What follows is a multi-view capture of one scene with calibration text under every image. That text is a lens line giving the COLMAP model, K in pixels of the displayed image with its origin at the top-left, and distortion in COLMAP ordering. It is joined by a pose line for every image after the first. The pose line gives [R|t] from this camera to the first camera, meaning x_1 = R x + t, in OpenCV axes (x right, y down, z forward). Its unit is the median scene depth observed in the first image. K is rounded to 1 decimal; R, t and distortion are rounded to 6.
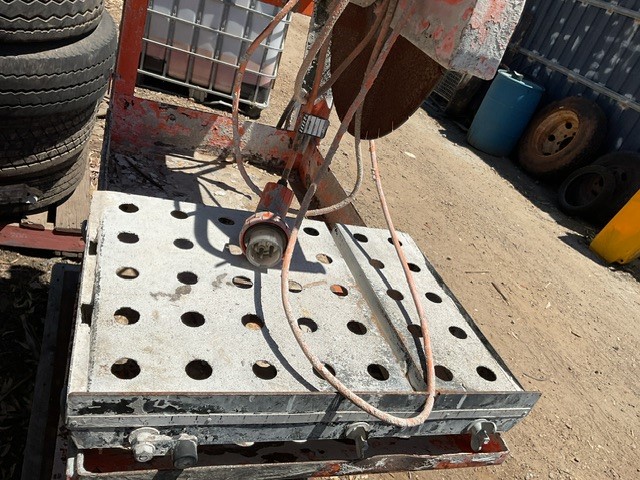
lens RADIAL K [[531.4, 0, 322.1], [0, 531.4, 239.5], [0, 0, 1]] dist [0.074379, -0.137528]
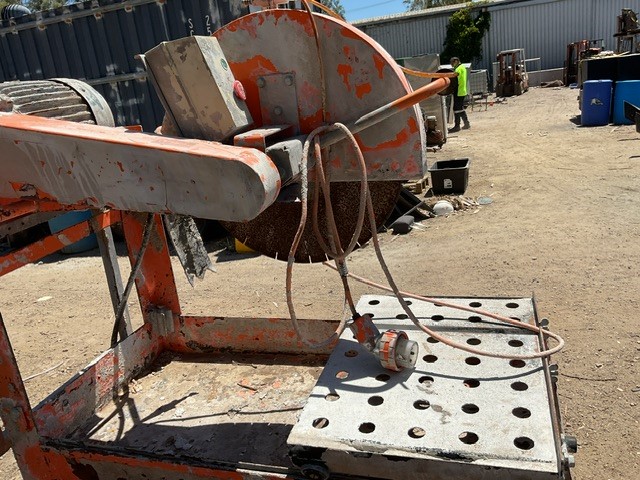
lens RADIAL K [[531.4, 0, 317.6], [0, 531.4, 236.3], [0, 0, 1]] dist [0.074379, -0.137528]
pose [[0.488424, -0.589737, 0.643158, -0.490213], [0.658347, 0.732804, 0.171979, -0.312106], [-0.572731, 0.339422, 0.746171, 0.016801]]
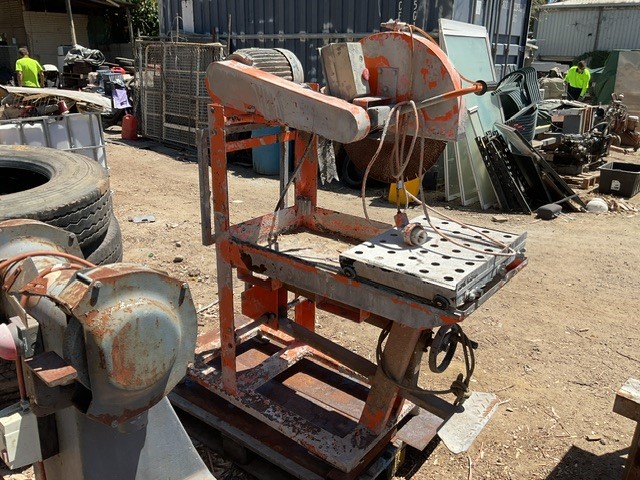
lens RADIAL K [[531.4, 0, 315.7], [0, 531.4, 239.9], [0, 0, 1]] dist [0.074379, -0.137528]
pose [[0.788372, -0.469941, 0.397019, -0.773502], [0.496512, 0.867089, 0.040412, -0.161173], [-0.363242, 0.165265, 0.916920, -0.550763]]
